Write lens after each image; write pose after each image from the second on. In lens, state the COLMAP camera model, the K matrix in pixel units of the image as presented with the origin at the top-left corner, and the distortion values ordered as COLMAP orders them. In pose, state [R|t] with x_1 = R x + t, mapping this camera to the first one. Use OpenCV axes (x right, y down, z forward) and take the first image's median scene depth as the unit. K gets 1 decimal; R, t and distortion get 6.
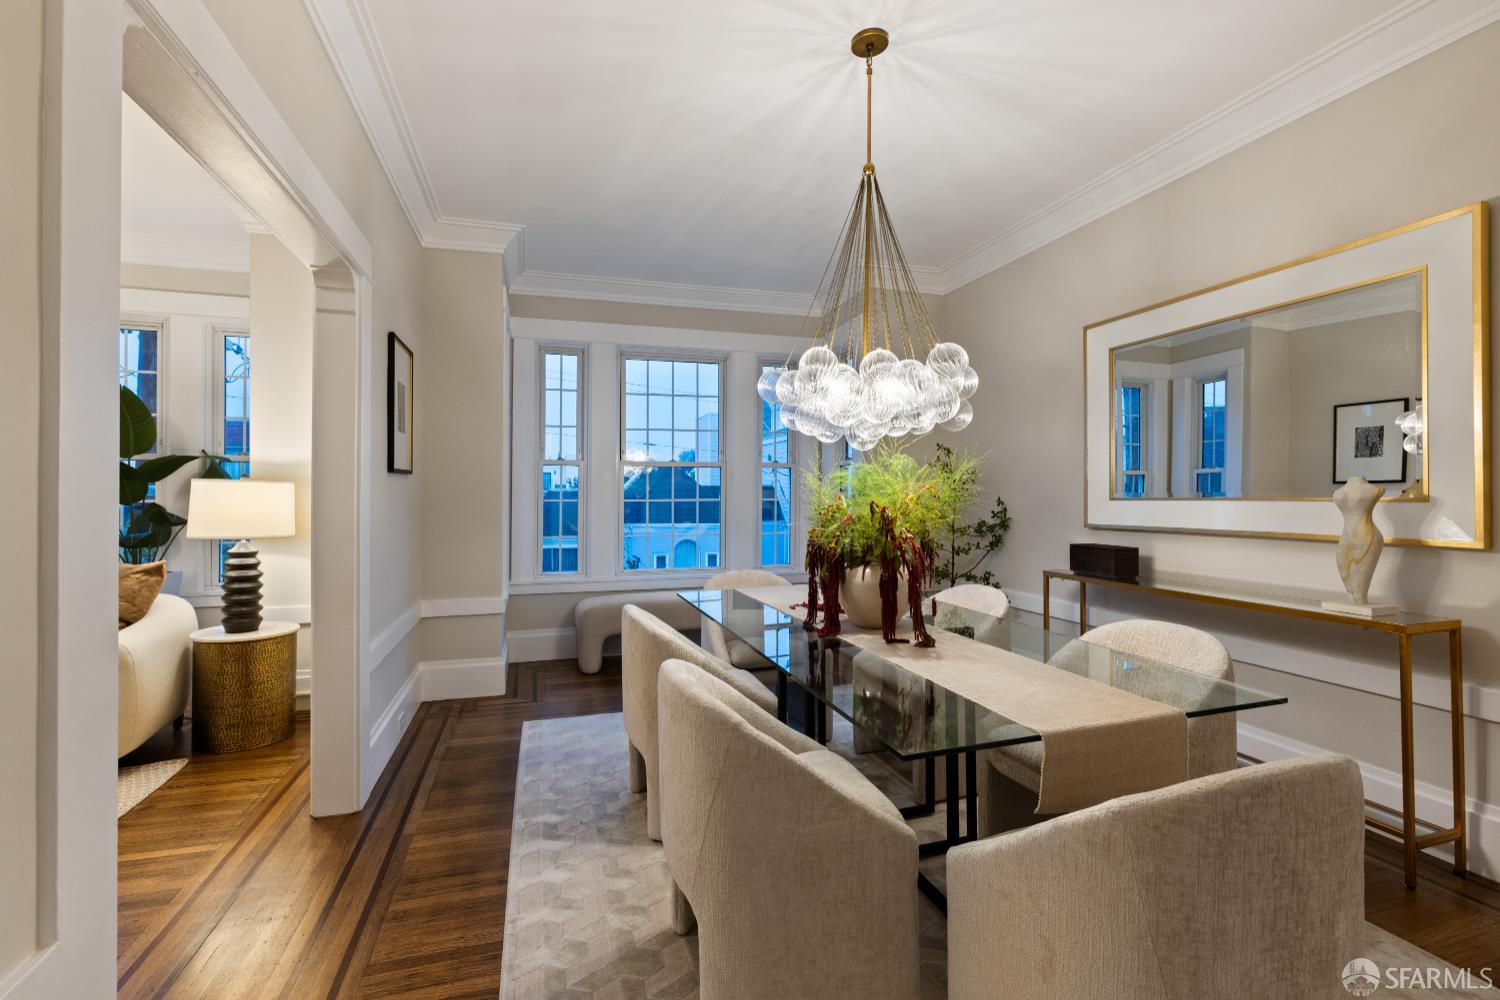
lens RADIAL K [[667.1, 0, 743.4], [0, 667.1, 493.6], [0, 0, 1]] dist [0.009675, 0.000148]
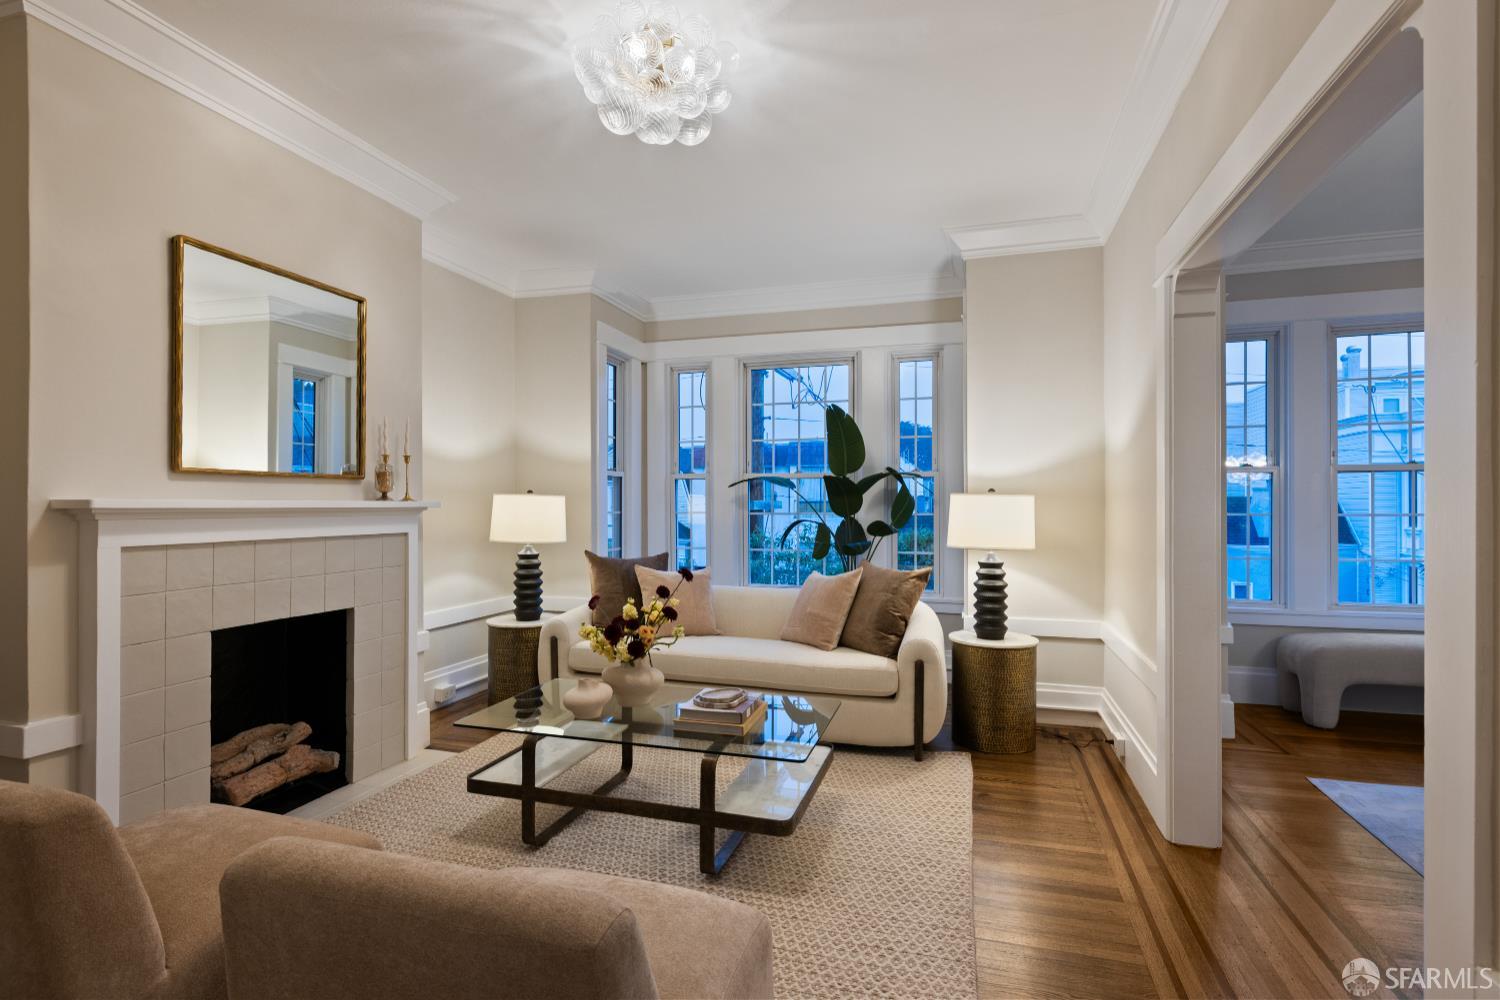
lens RADIAL K [[725.7, 0, 757.2], [0, 725.7, 513.6], [0, 0, 1]] dist [-0.000981, 0.002199]
pose [[0.842490, -0.000320, -0.538712, -0.441219], [0.003336, 0.999984, 0.004623, 0.003826], [0.538701, -0.005692, 0.842477, -0.143721]]
